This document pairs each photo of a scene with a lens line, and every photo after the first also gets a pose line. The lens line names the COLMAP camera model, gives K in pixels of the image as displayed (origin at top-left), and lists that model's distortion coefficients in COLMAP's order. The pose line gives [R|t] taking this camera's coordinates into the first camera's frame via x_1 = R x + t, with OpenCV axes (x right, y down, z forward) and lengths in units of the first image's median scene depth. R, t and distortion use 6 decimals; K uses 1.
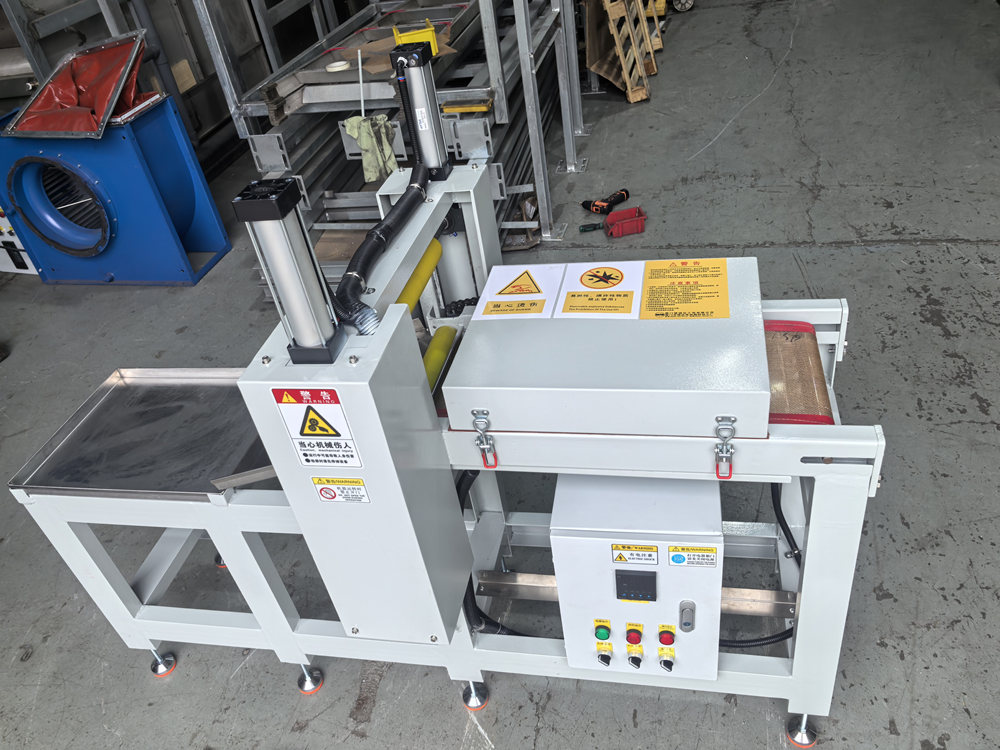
lens RADIAL K [[783.9, 0, 503.2], [0, 783.9, 381.3], [0, 0, 1]] dist [0.043112, -0.060149]
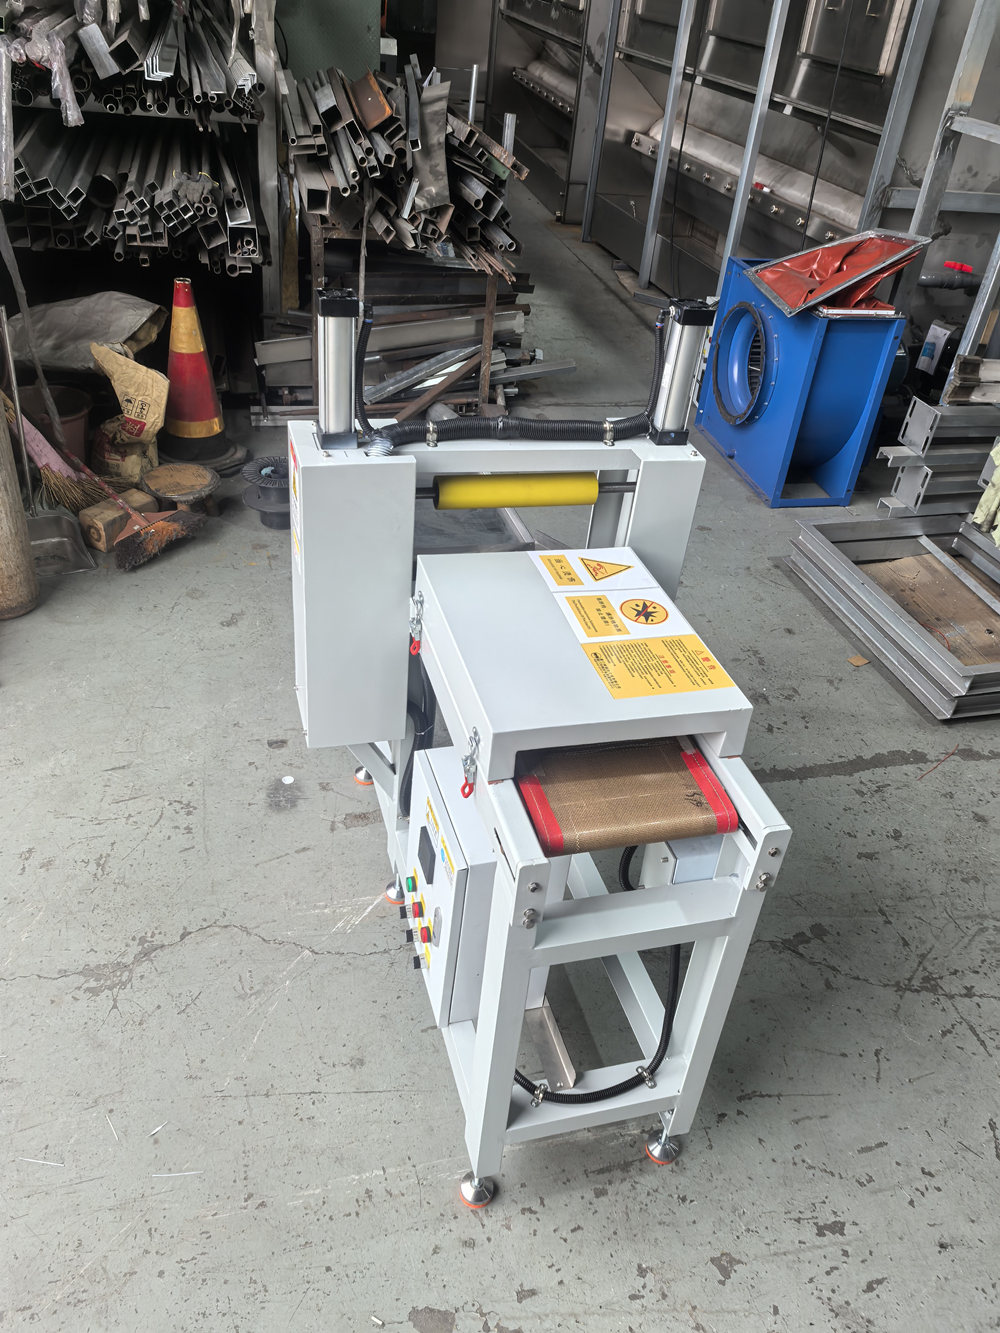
lens RADIAL K [[1045.0, 0, 514.1], [0, 1045.0, 684.9], [0, 0, 1]] dist [0.043112, -0.060149]
pose [[0.439605, 0.657684, -0.611719, 0.704096], [-0.660923, 0.698043, 0.275530, -0.253750], [0.608218, 0.283175, 0.741541, 0.045509]]
